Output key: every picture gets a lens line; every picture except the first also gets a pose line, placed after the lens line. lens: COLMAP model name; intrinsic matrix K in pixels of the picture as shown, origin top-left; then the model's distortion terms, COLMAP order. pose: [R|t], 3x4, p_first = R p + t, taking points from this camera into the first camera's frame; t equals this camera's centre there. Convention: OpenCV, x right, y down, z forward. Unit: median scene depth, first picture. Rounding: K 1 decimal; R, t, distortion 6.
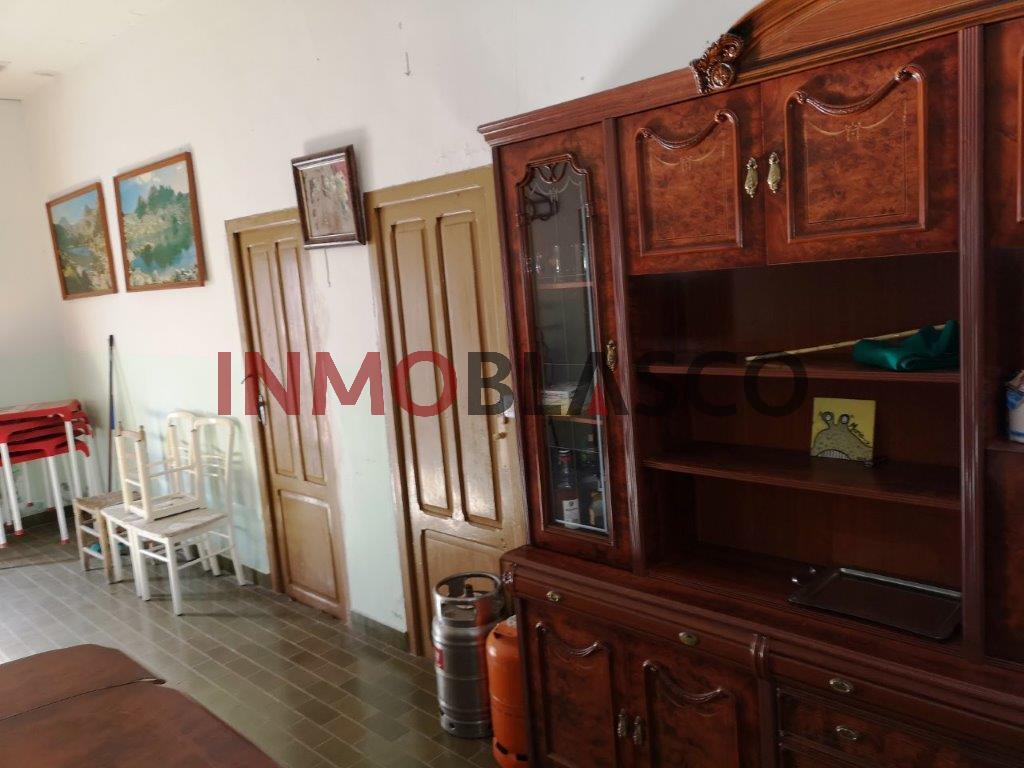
lens RADIAL K [[779.8, 0, 509.7], [0, 779.8, 379.1], [0, 0, 1]] dist [0.072369, -0.076546]
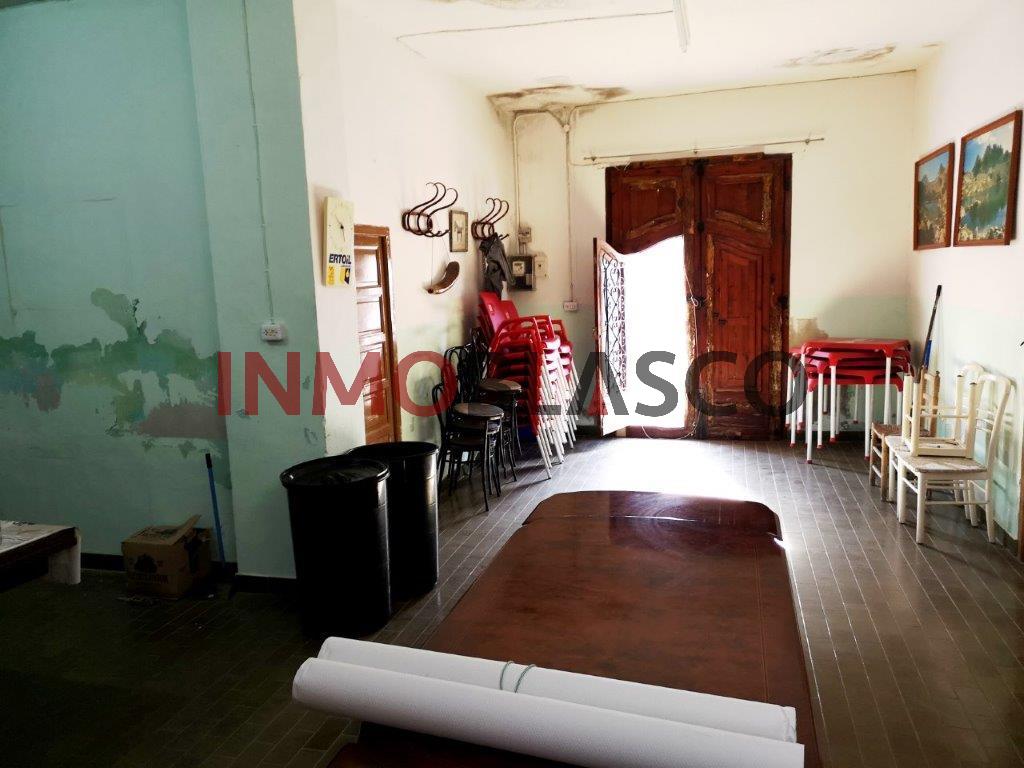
lens RADIAL K [[779.8, 0, 509.7], [0, 779.8, 379.1], [0, 0, 1]] dist [0.072369, -0.076546]
pose [[0.477791, 0.184980, -0.858777, 0.210659], [-0.121301, 0.982107, 0.144058, -0.017583], [0.870059, 0.035341, 0.491680, -0.051174]]
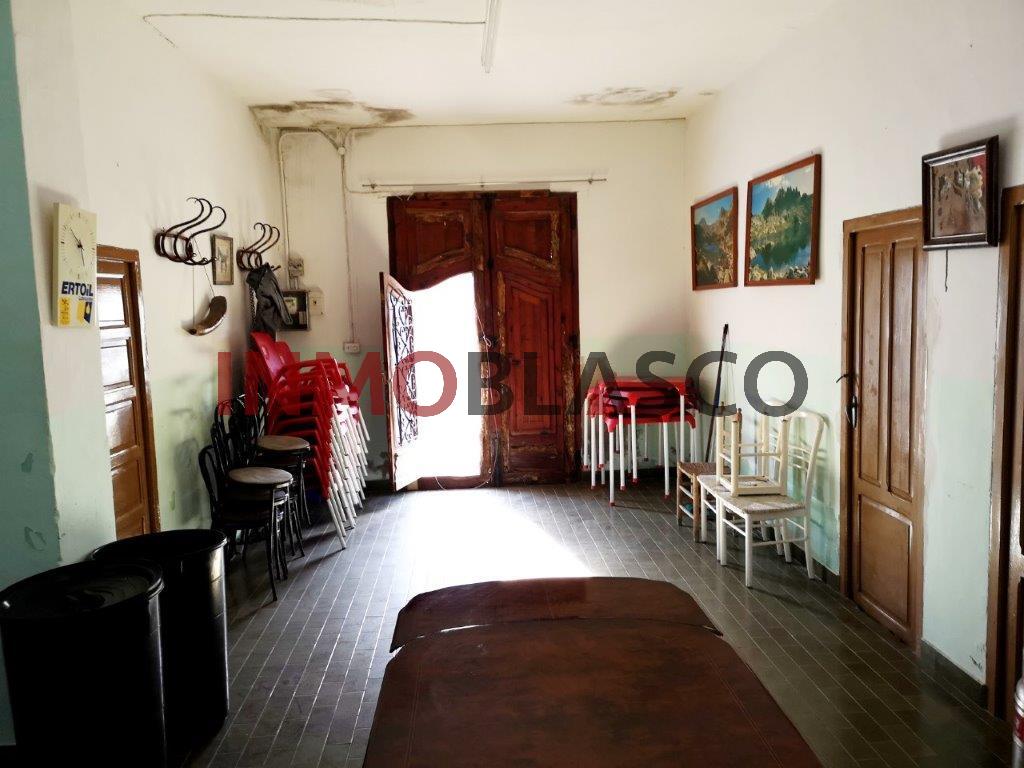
lens RADIAL K [[779.8, 0, 509.7], [0, 779.8, 379.1], [0, 0, 1]] dist [0.072369, -0.076546]
pose [[0.734232, 0.125628, -0.667174, 0.023522], [-0.119470, 0.991303, 0.055183, -0.003921], [0.668304, 0.039190, 0.742855, -0.028529]]
